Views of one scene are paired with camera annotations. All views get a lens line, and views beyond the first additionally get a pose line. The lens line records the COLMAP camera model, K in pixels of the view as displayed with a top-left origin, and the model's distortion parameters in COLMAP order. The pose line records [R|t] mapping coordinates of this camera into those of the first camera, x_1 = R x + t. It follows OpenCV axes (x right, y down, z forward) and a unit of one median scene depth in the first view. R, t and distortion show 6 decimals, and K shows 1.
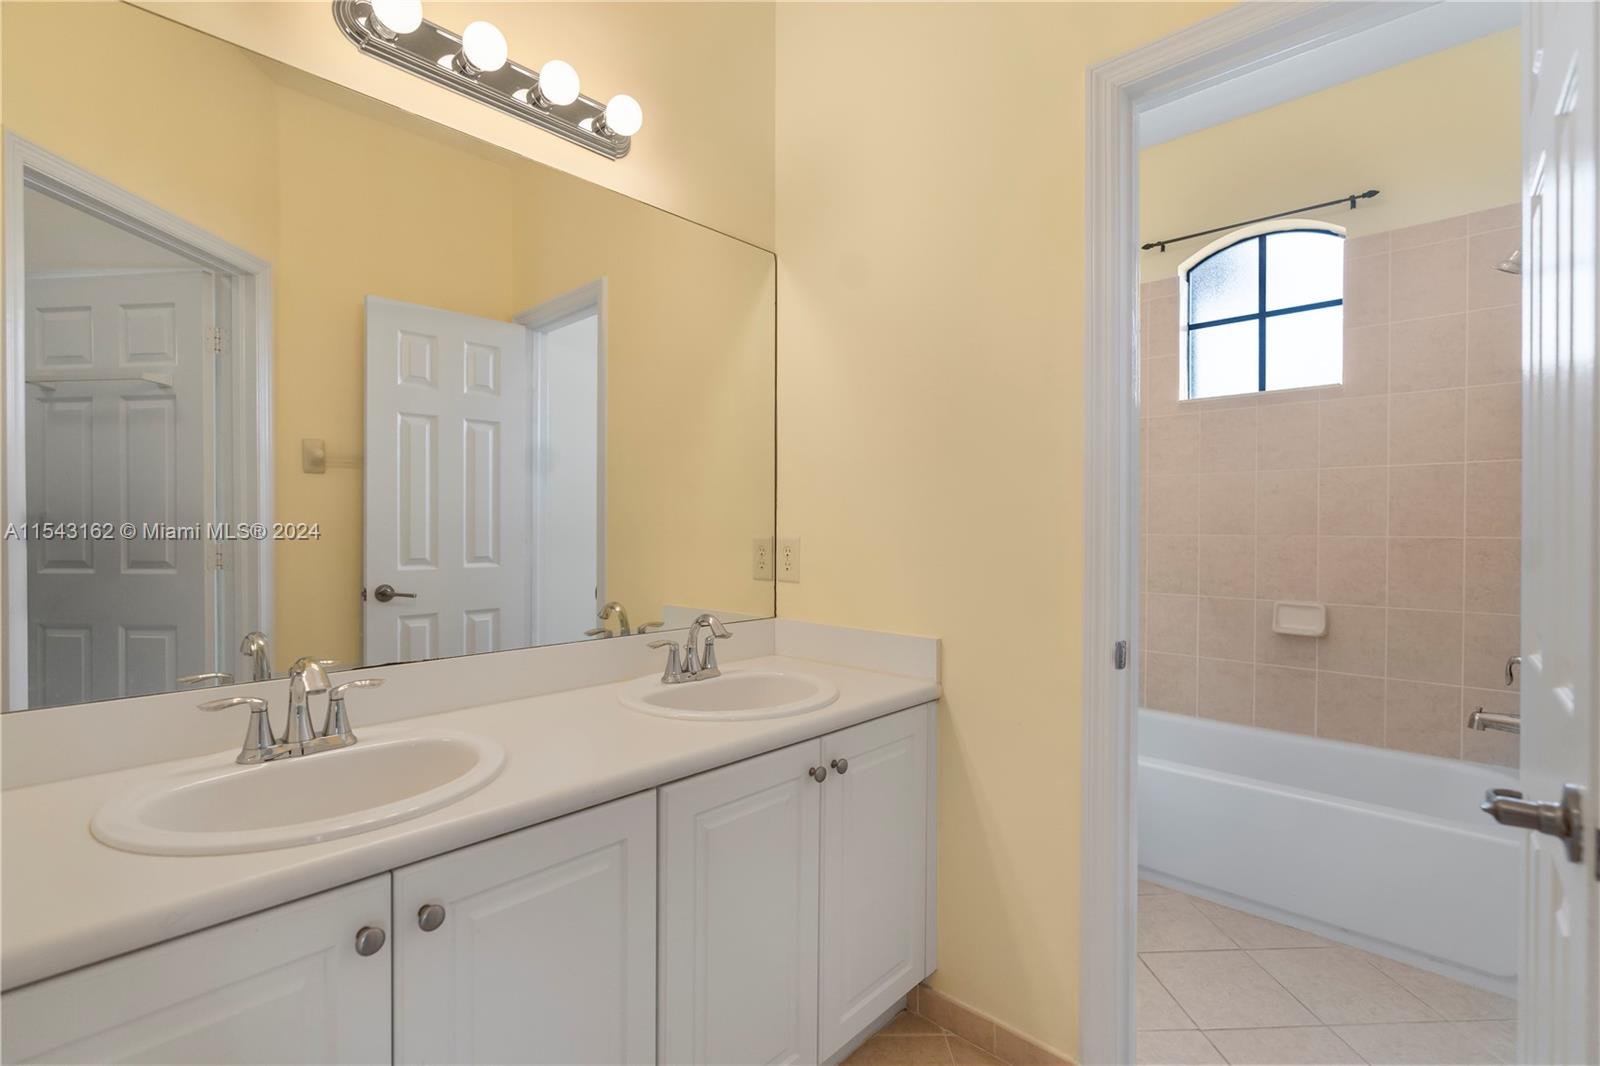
lens RADIAL K [[720.3, 0, 802.4], [0, 720.3, 530.3], [0, 0, 1]] dist [-0.000103, 0.000593]
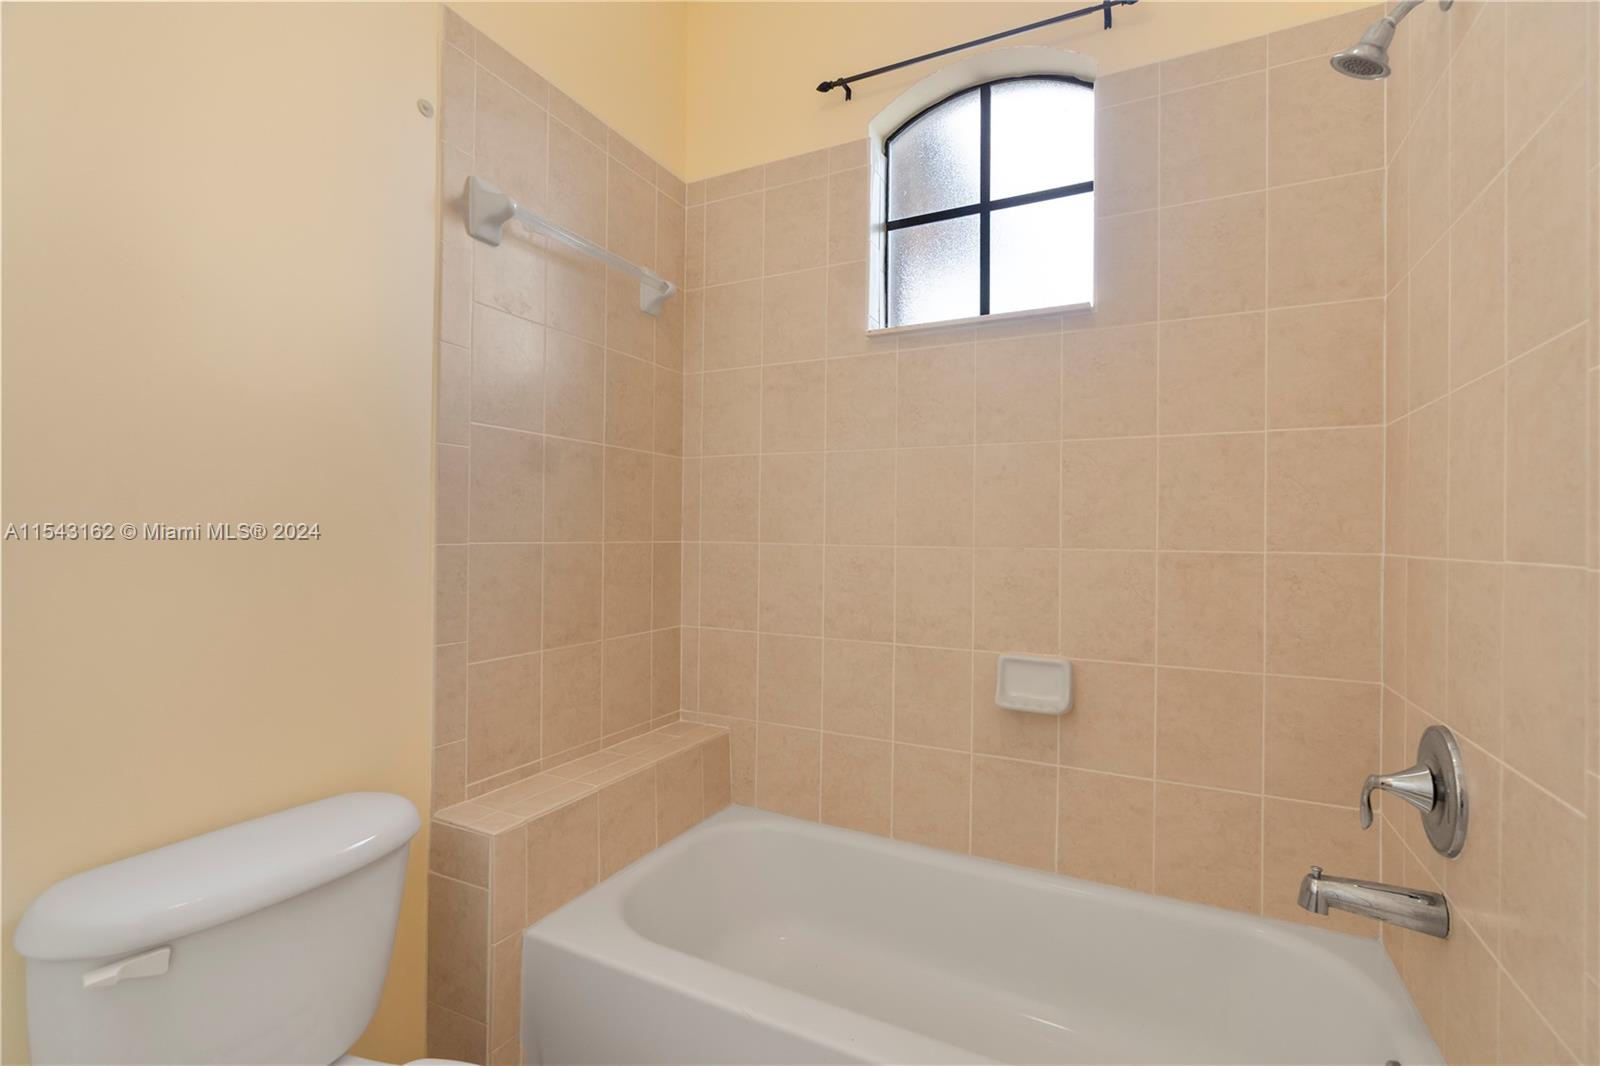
lens RADIAL K [[720.3, 0, 798.4], [0, 720.3, 534.4], [0, 0, 1]] dist [-0.000103, 0.000593]
pose [[0.962406, 0.003079, 0.271596, 0.331332], [-0.001943, 0.999988, -0.004453, -0.001823], [-0.271607, 0.003758, 0.962401, 0.465165]]
